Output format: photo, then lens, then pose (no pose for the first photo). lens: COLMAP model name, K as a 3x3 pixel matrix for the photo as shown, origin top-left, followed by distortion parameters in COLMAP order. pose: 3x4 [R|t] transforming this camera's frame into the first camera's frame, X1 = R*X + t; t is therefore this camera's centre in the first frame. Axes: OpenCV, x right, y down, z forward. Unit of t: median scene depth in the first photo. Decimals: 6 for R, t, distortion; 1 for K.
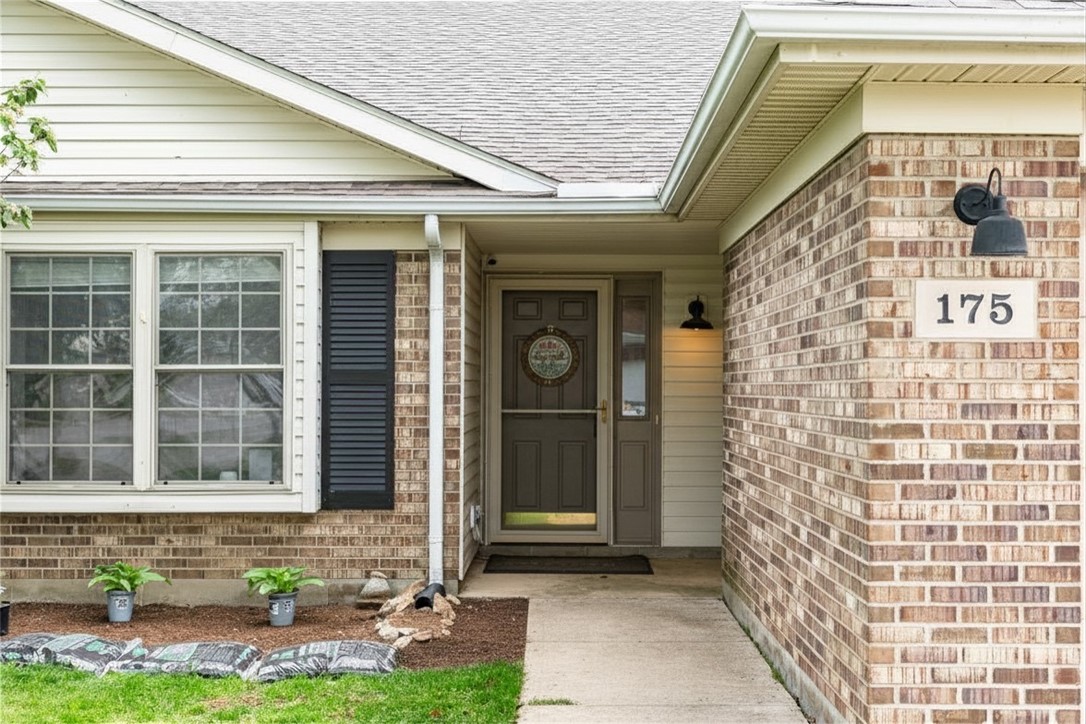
lens RADIAL K [[1504.7, 0, 543.0], [0, 1504.7, 362.0], [0, 0, 1]] dist [0.056344, -0.000532]
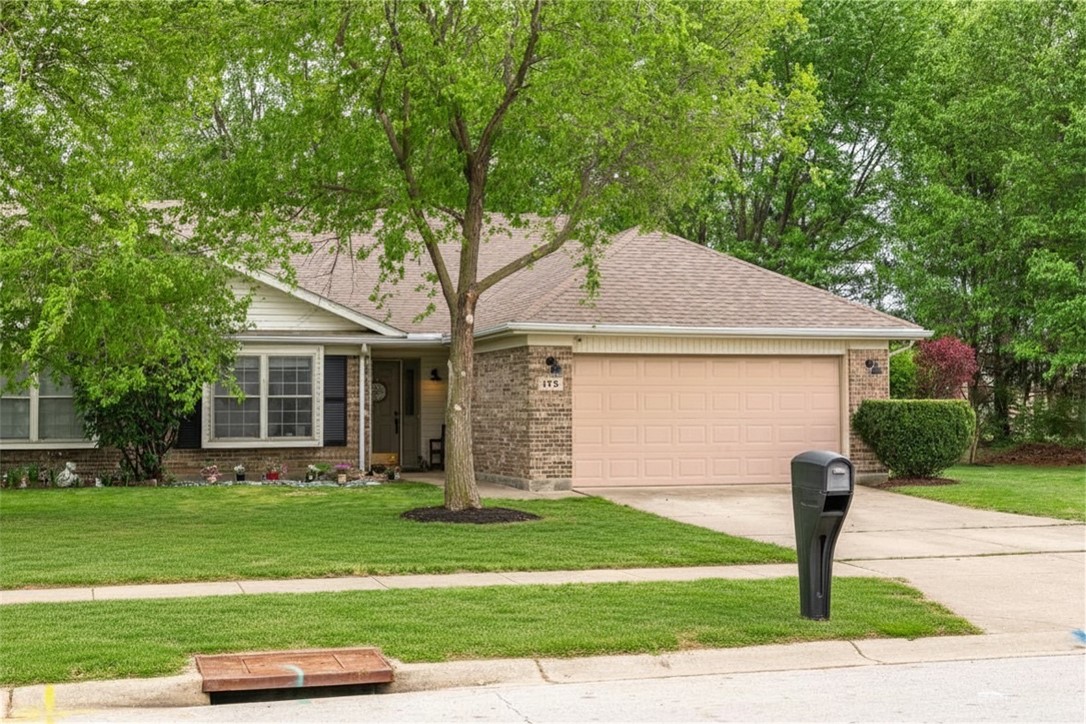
lens RADIAL K [[1504.7, 0, 543.0], [0, 1504.7, 362.0], [0, 0, 1]] dist [0.056344, -0.000532]
pose [[0.952038, 0.003196, 0.305964, -0.631393], [0.002019, 0.999858, -0.016725, -0.013349], [-0.305974, 0.016540, 0.951896, -1.861463]]
